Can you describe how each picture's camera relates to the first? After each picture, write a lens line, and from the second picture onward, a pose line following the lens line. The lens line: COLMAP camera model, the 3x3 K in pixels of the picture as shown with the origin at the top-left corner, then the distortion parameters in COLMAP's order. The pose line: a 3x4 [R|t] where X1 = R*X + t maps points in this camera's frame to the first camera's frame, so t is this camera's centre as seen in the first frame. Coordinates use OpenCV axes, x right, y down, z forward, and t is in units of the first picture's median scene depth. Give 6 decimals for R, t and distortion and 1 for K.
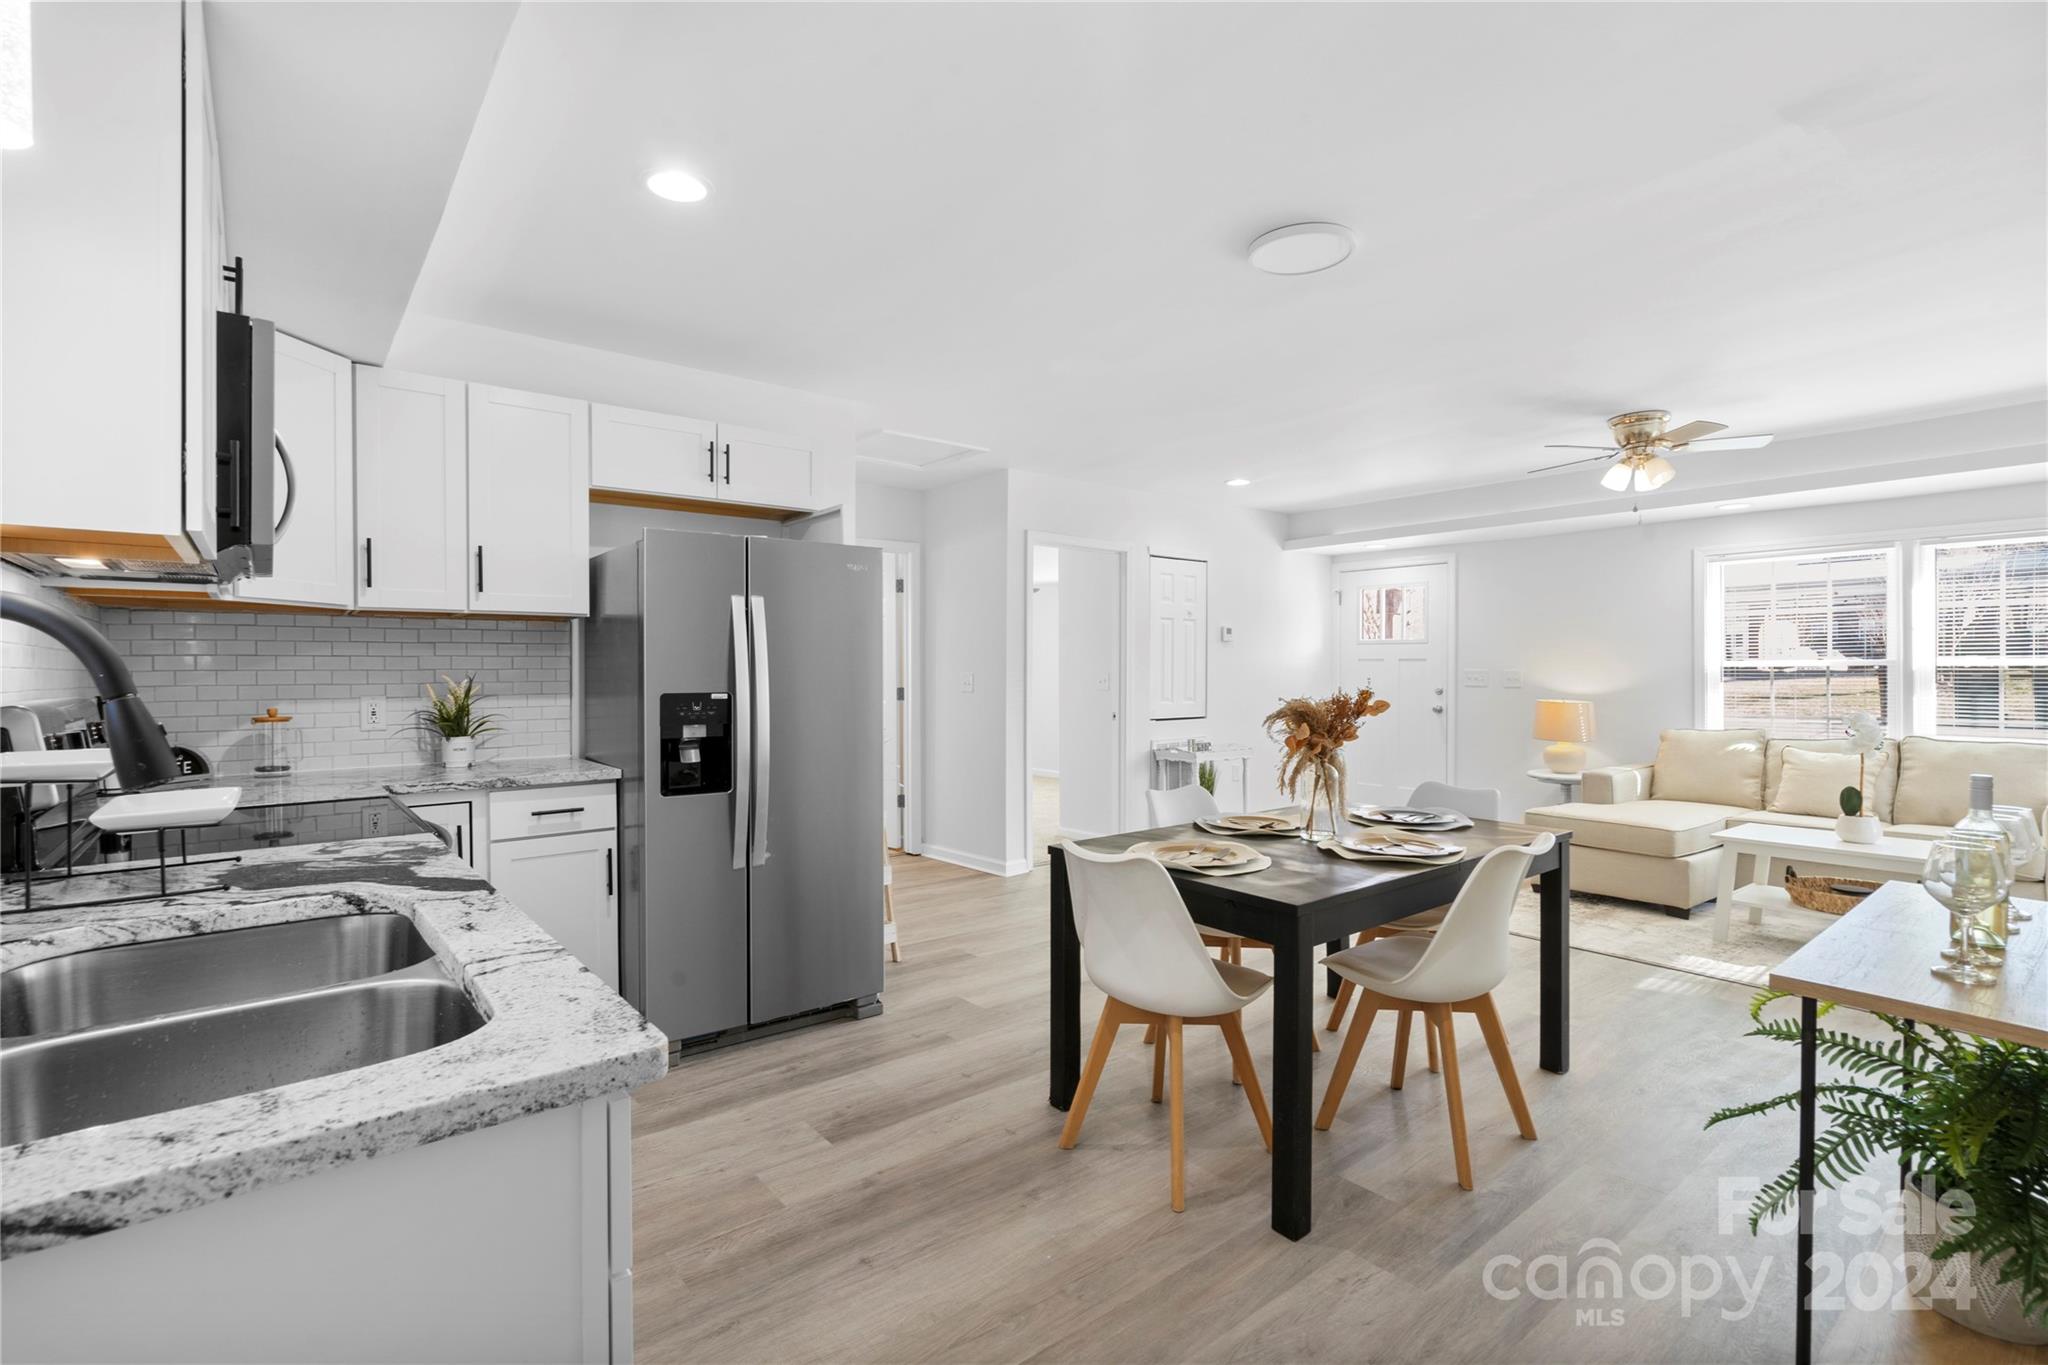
lens RADIAL K [[952.2, 0, 1009.7], [0, 952.2, 679.7], [0, 0, 1]] dist [-0.003949, 0.002597]
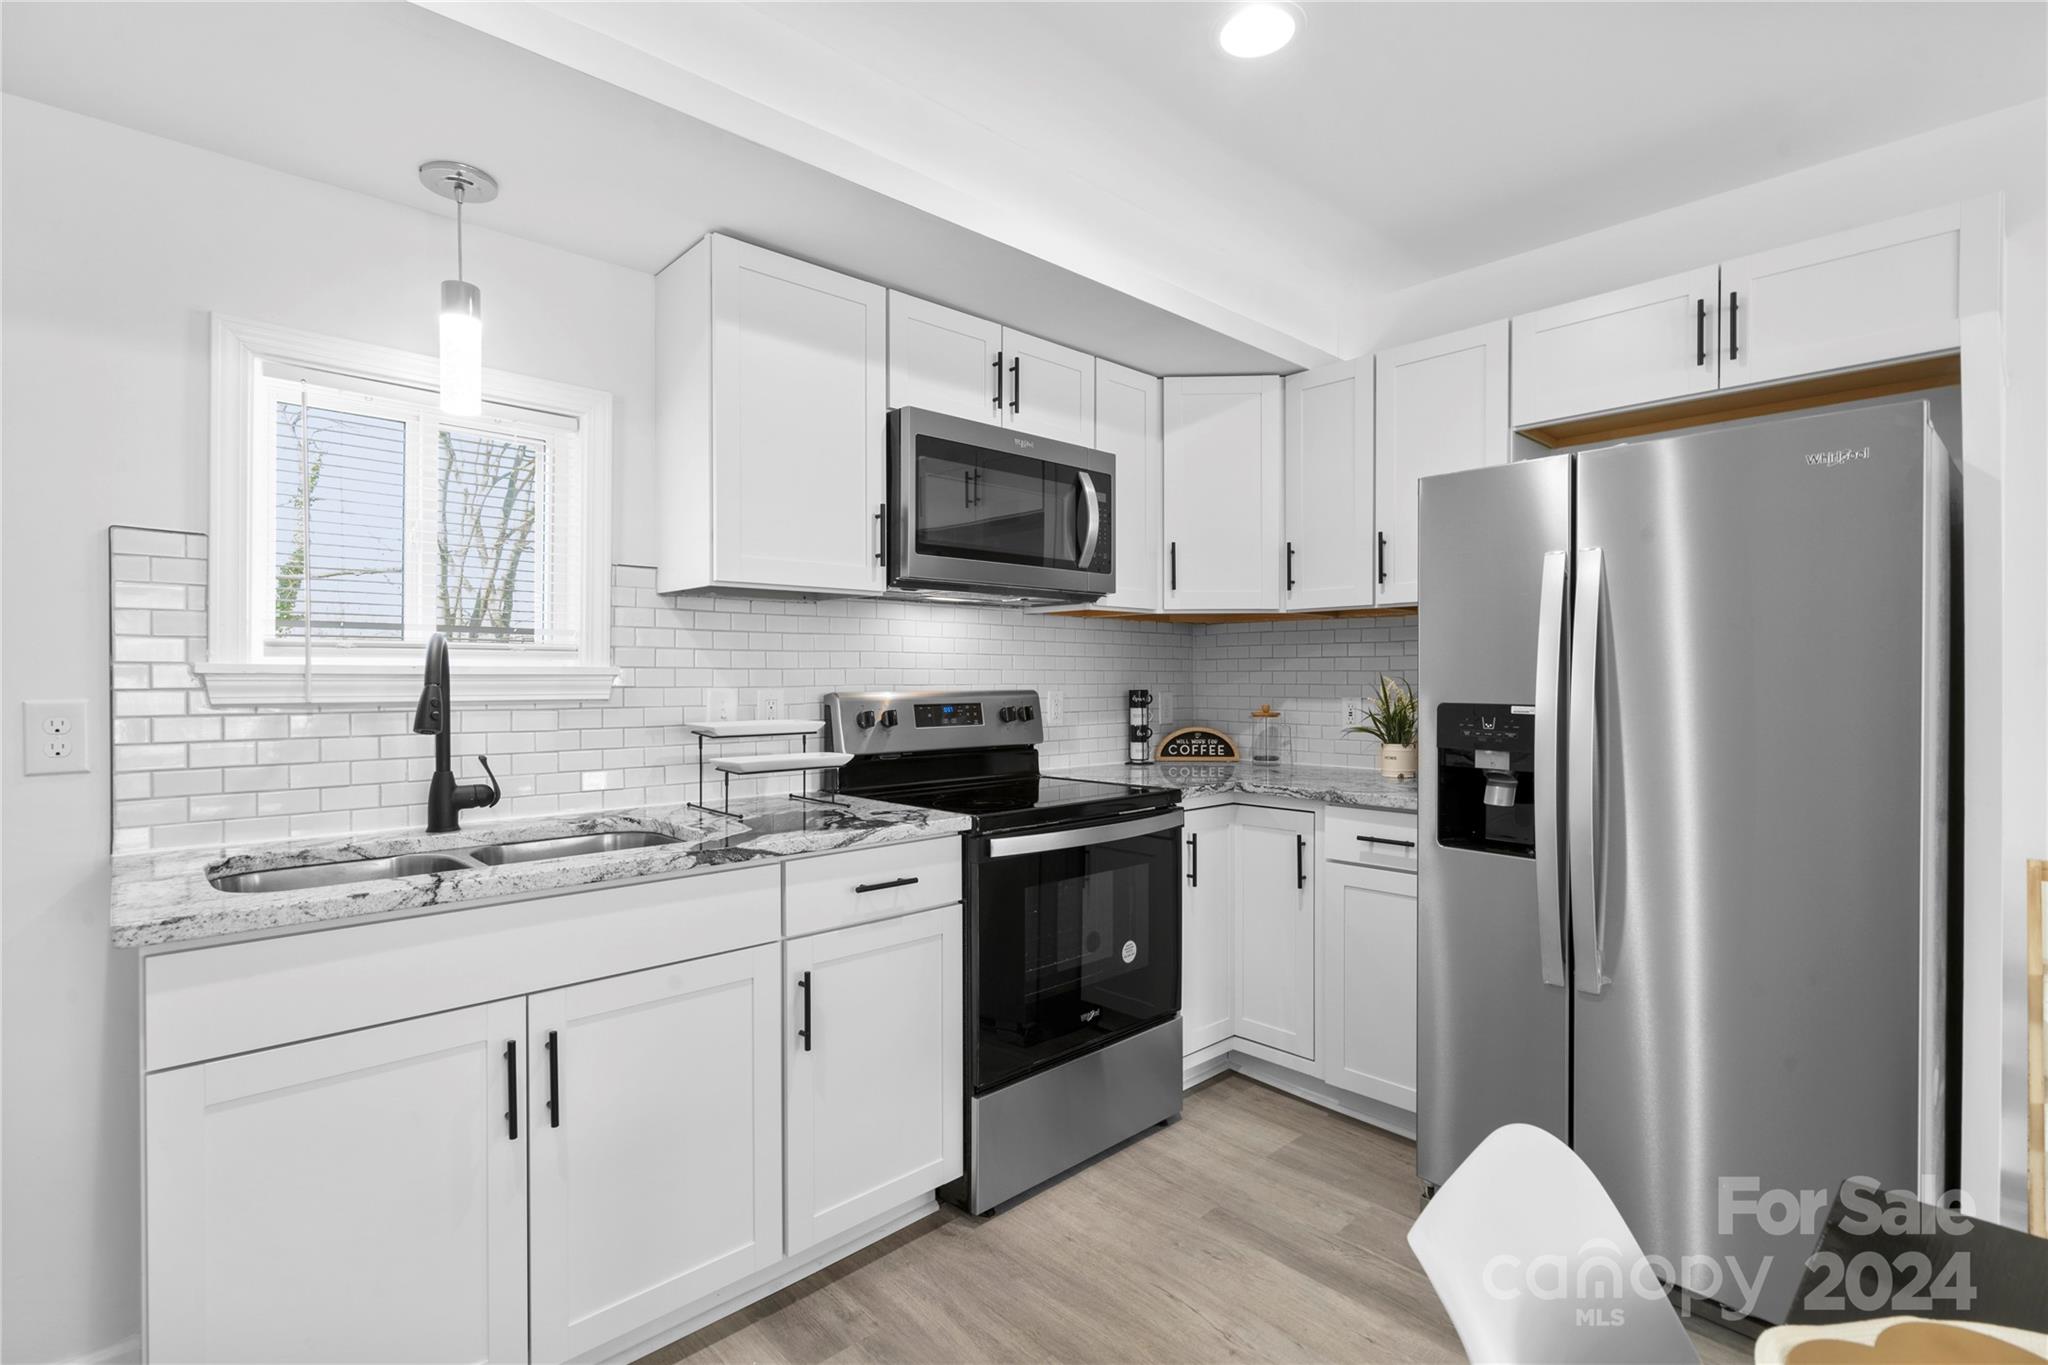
lens RADIAL K [[952.2, 0, 1007.5], [0, 952.2, 684.2], [0, 0, 1]] dist [-0.003949, 0.002597]
pose [[0.073396, 0.013055, -0.997217, 0.269685], [-0.010682, 0.999867, 0.012304, -0.004027], [0.997246, 0.009749, 0.073525, 0.505542]]
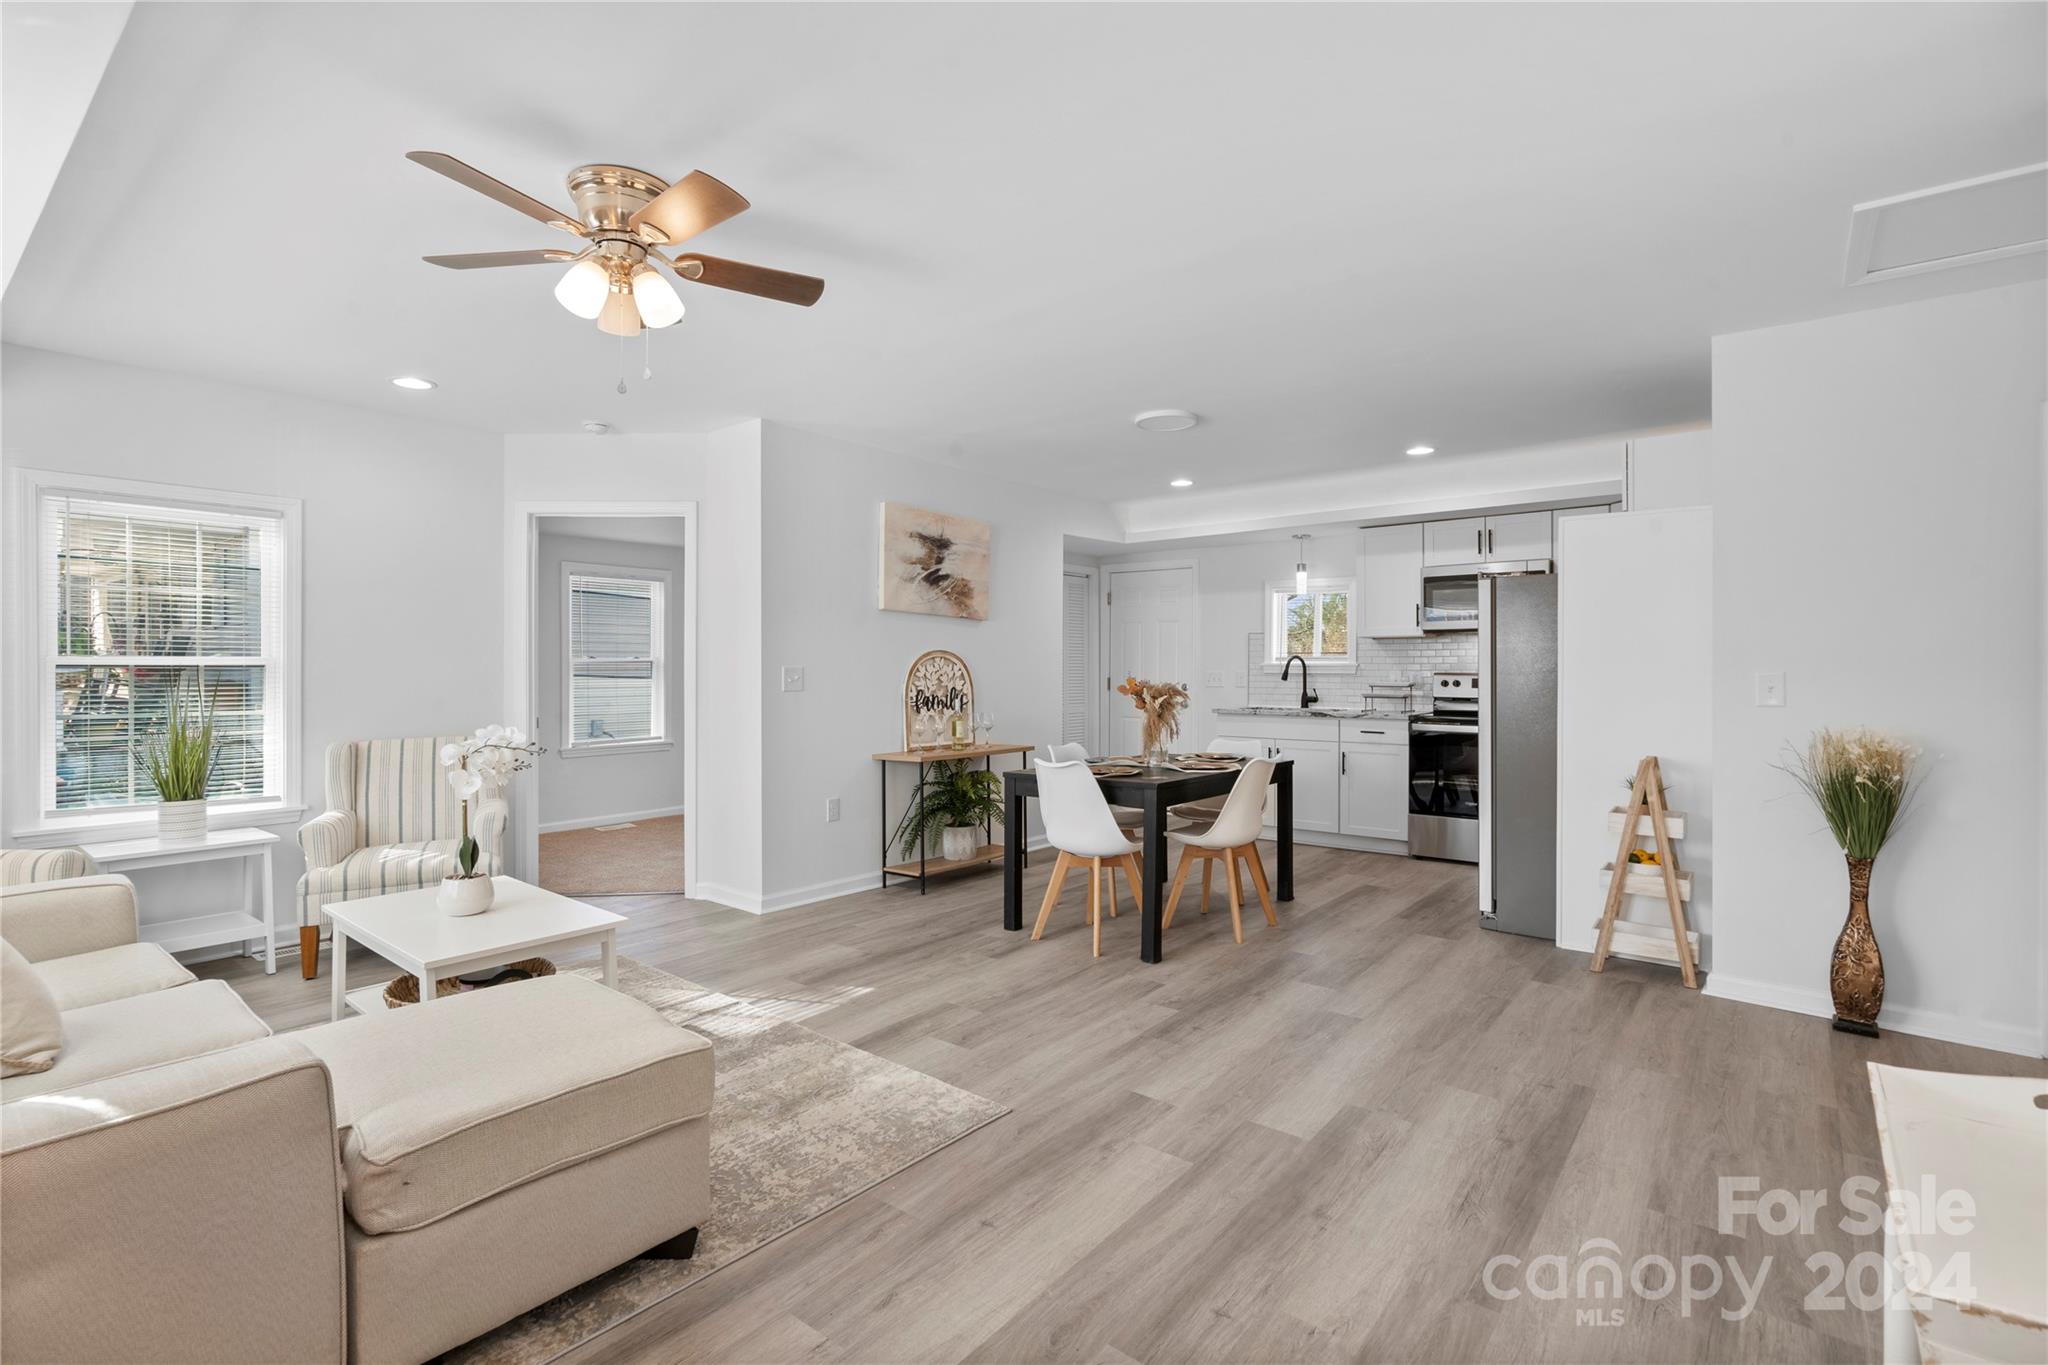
lens RADIAL K [[952.2, 0, 1018.2], [0, 952.2, 675.9], [0, 0, 1]] dist [-0.003949, 0.002597]
pose [[-0.974891, 0.008006, -0.222540, 0.730459], [0.003502, 0.999781, 0.020627, -0.021849], [0.222657, 0.019330, -0.974705, 2.009298]]
